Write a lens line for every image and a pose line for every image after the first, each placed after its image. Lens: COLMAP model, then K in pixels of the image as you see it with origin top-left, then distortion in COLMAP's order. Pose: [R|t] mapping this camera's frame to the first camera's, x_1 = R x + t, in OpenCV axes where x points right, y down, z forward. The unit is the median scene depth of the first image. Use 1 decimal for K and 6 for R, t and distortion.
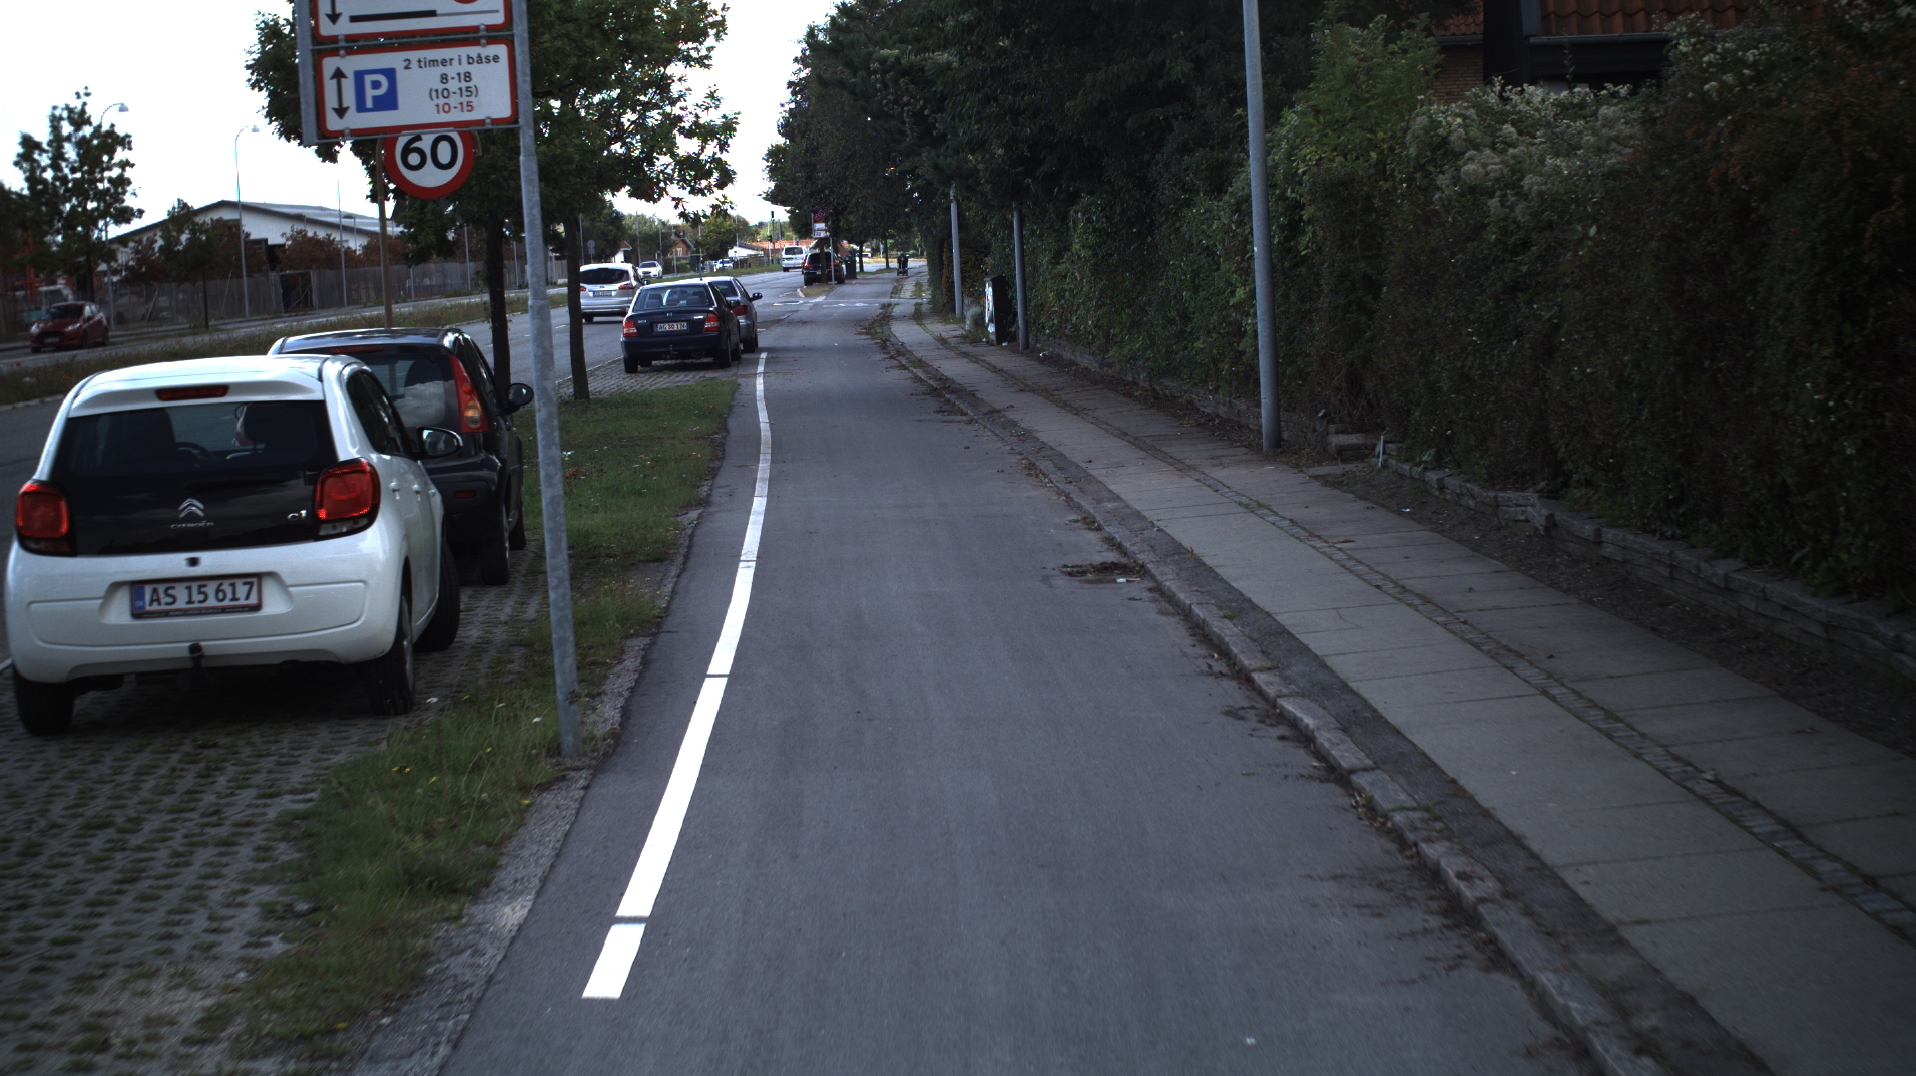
lens RADIAL K [[3377.5, 0, 958.0], [0, 3377.5, 538.0], [0, 0, 1]] dist [-0.332396, 0.765420]
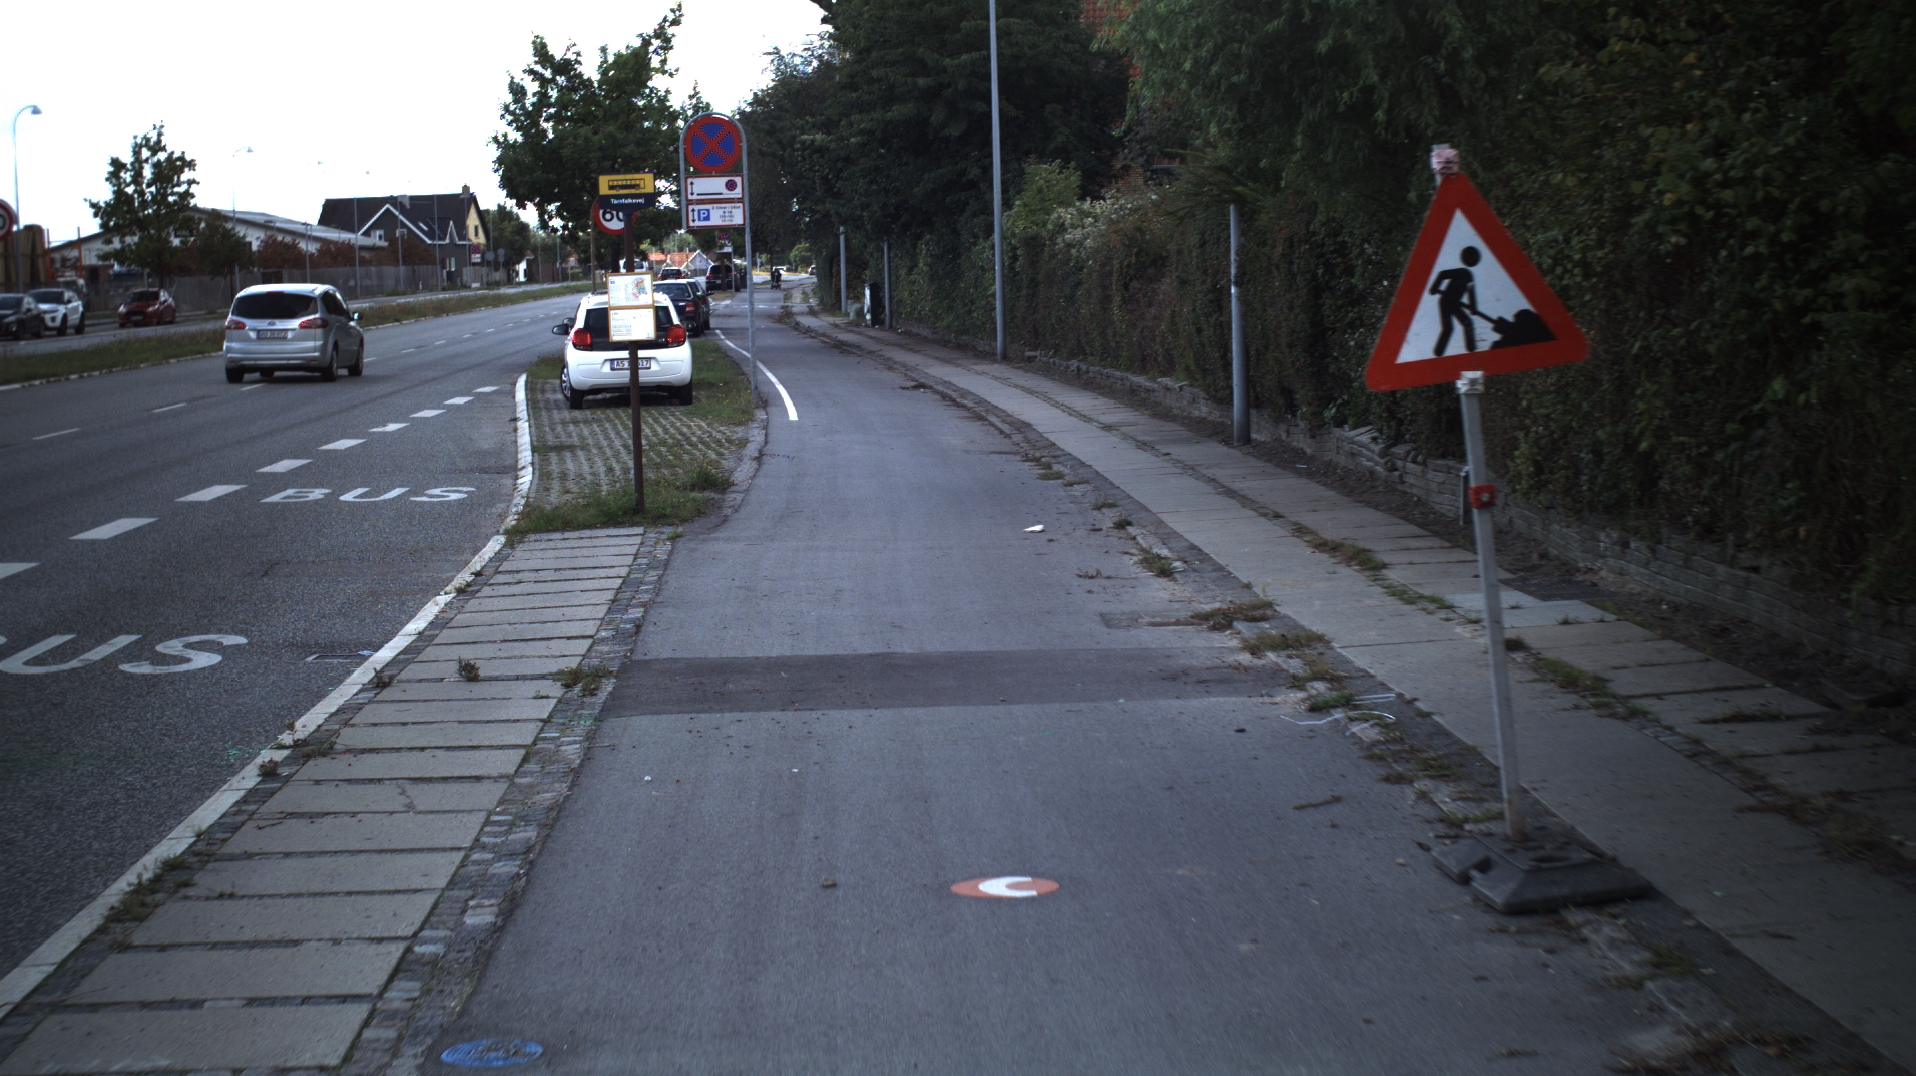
lens RADIAL K [[3377.5, 0, 958.0], [0, 3377.5, 538.0], [0, 0, 1]] dist [-0.332396, 0.765420]
pose [[0.998965, 0.021479, 0.040083, -0.012663], [-0.021276, 0.999759, -0.005480, 0.067265], [-0.040191, 0.004622, 0.999181, -0.780254]]
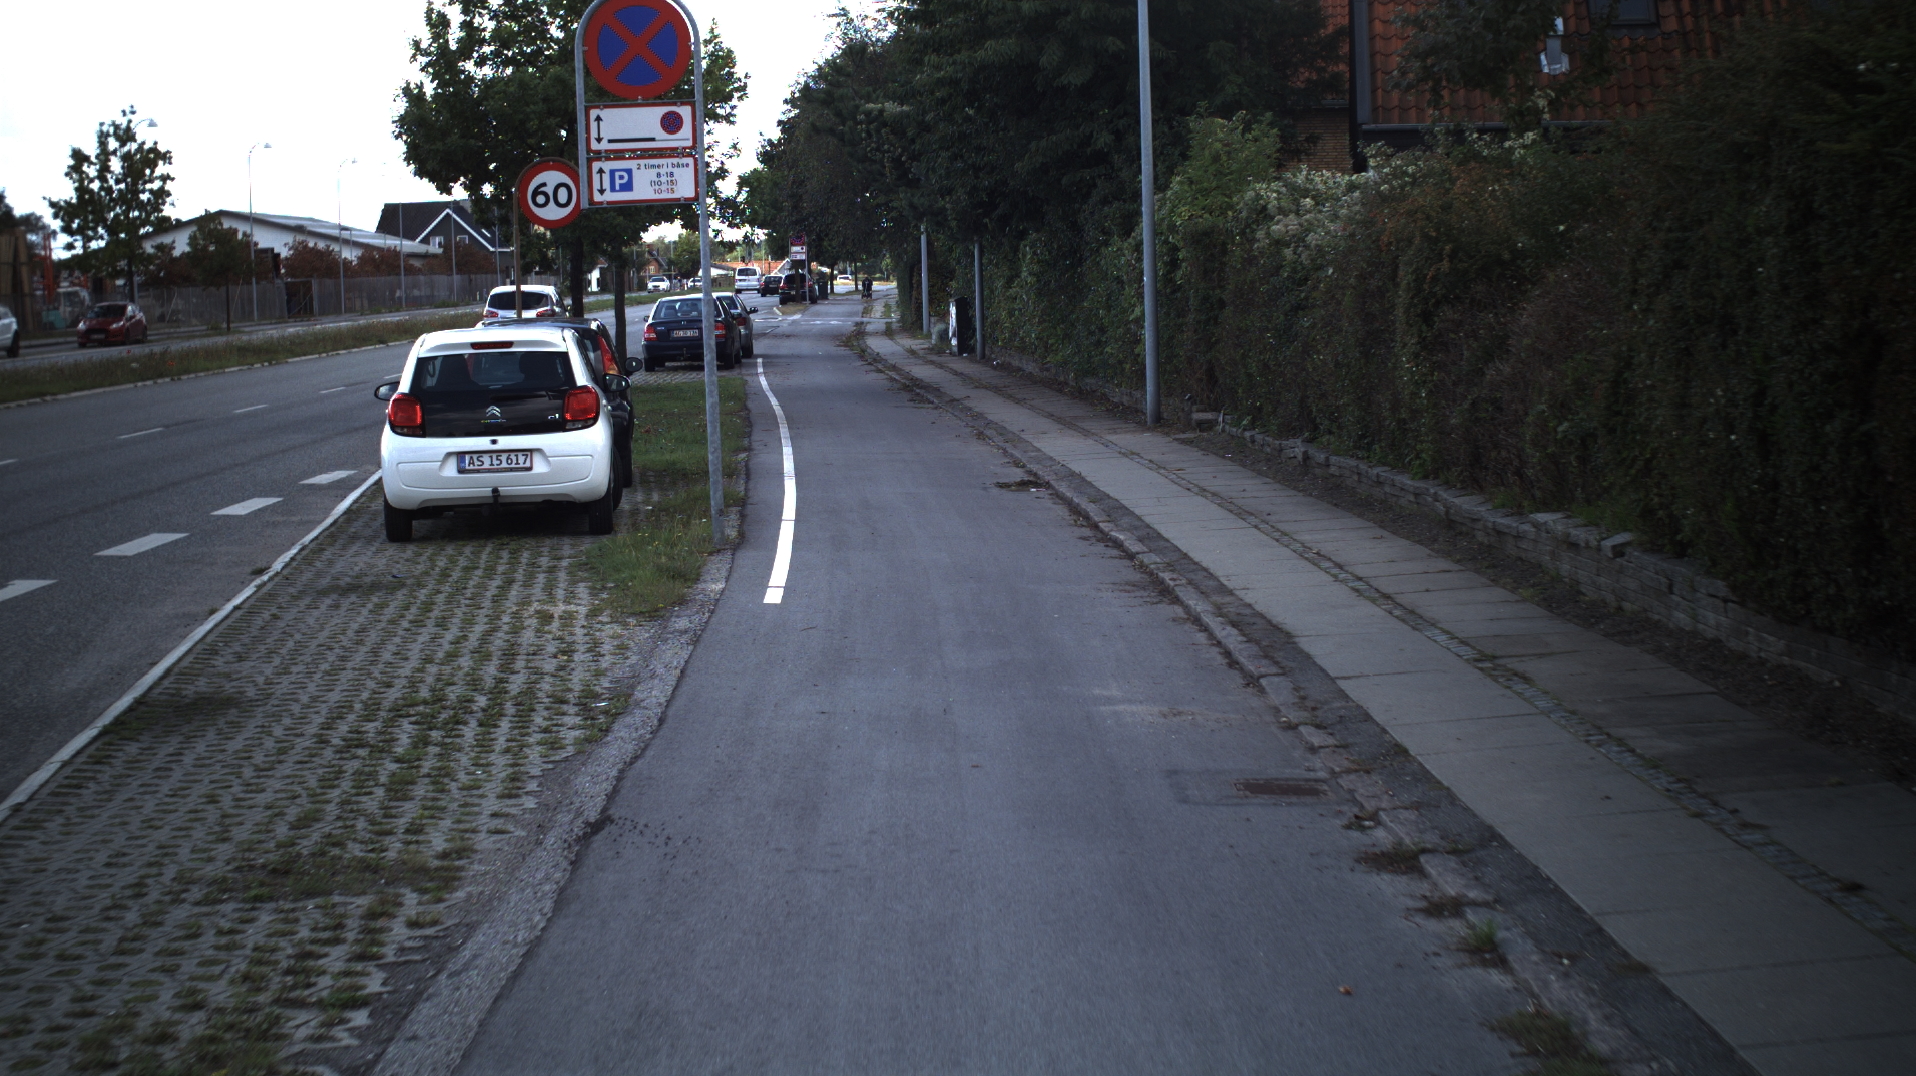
lens RADIAL K [[3377.5, 0, 958.0], [0, 3377.5, 538.0], [0, 0, 1]] dist [-0.332396, 0.765420]
pose [[0.999664, 0.022937, 0.012070, -0.002049], [-0.022849, 0.999711, -0.007440, 0.022134], [-0.012237, 0.007162, 0.999899, -0.260345]]
